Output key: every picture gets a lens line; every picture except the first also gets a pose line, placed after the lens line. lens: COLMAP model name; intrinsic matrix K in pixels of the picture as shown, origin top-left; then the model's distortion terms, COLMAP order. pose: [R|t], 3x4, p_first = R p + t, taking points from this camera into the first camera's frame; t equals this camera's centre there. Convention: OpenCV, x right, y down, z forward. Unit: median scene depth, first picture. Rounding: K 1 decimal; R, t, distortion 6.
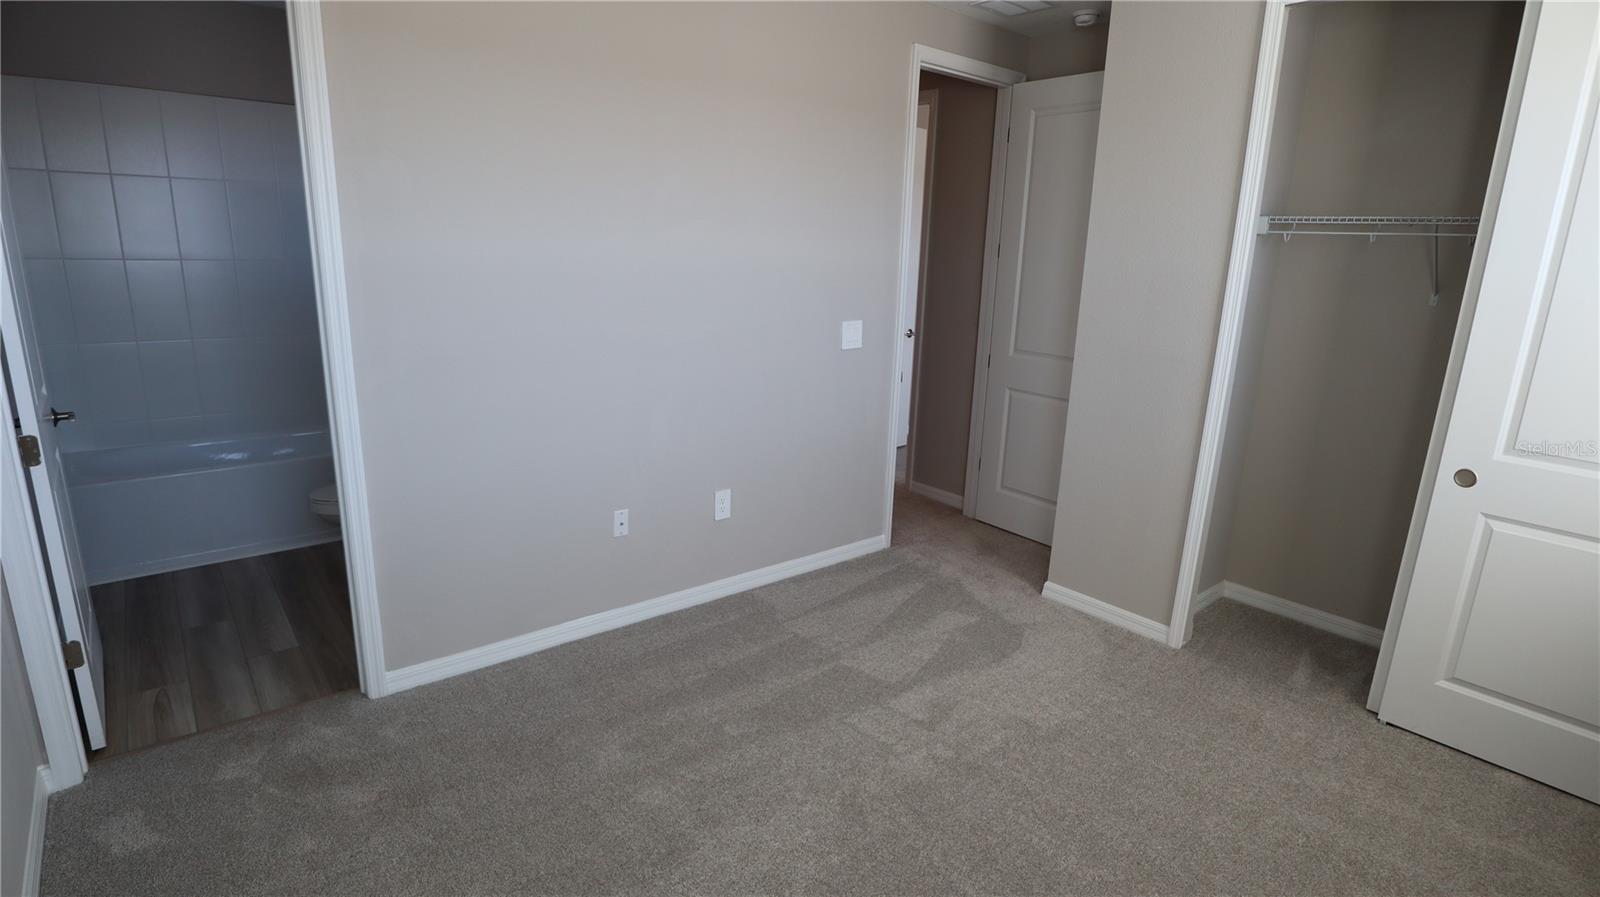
lens RADIAL K [[811.0, 0, 802.2], [0, 811.0, 446.5], [0, 0, 1]] dist [-0.041029, 0.006848]
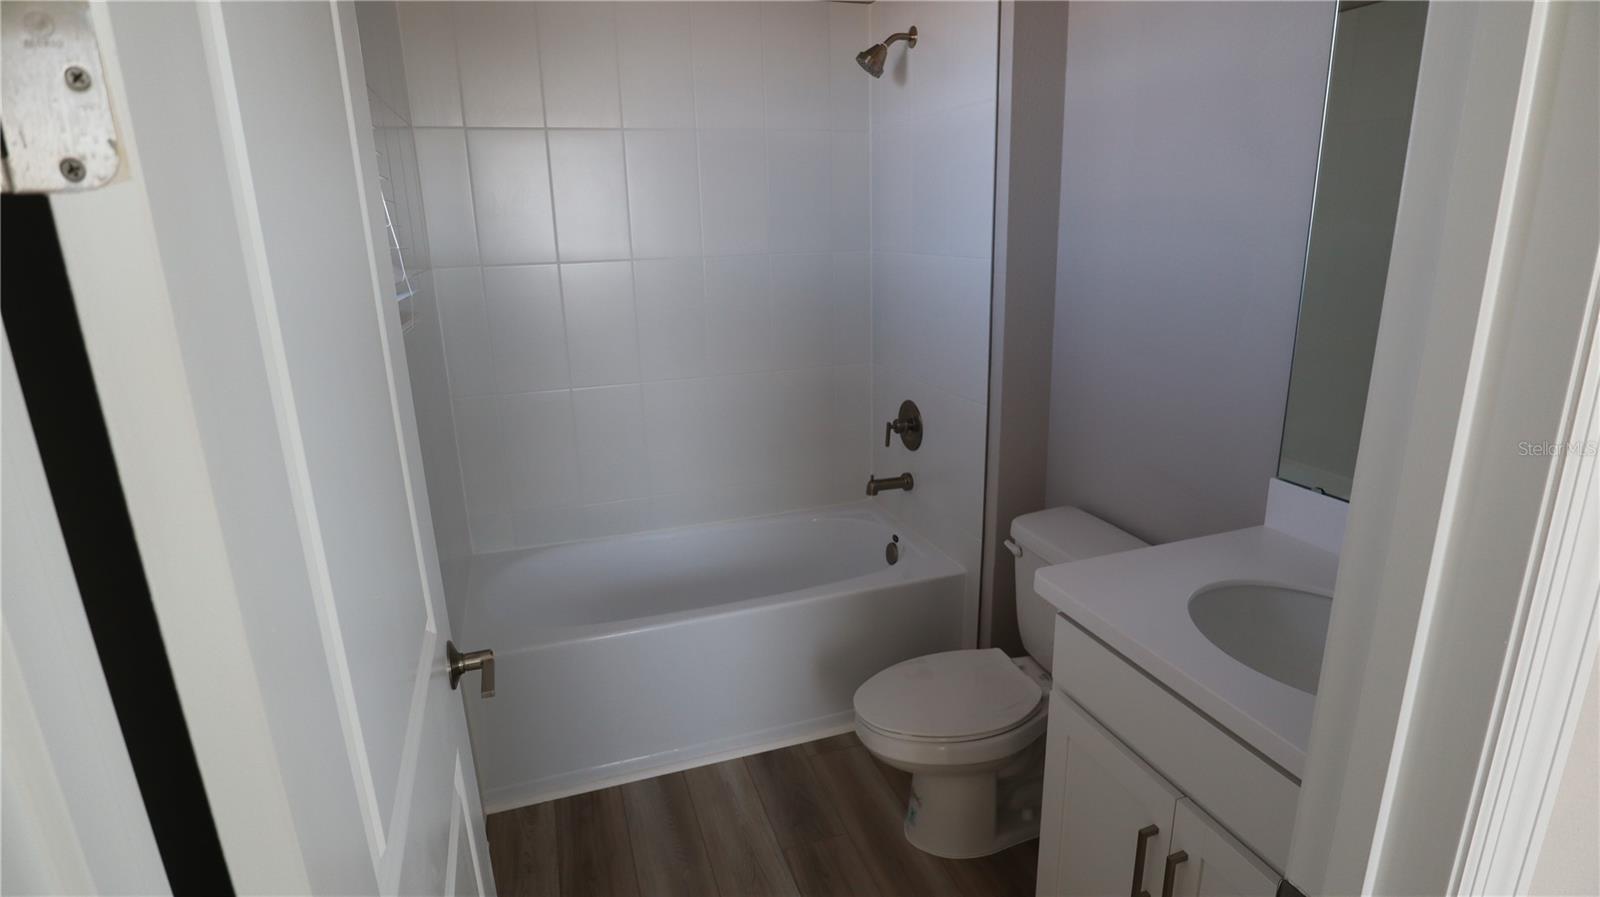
lens RADIAL K [[811.0, 0, 806.8], [0, 811.0, 456.5], [0, 0, 1]] dist [-0.041029, 0.006848]
pose [[0.931243, 0.051023, -0.360809, -0.445882], [-0.039260, 0.998434, 0.039863, -0.118591], [0.362277, -0.022957, 0.931788, 0.476914]]
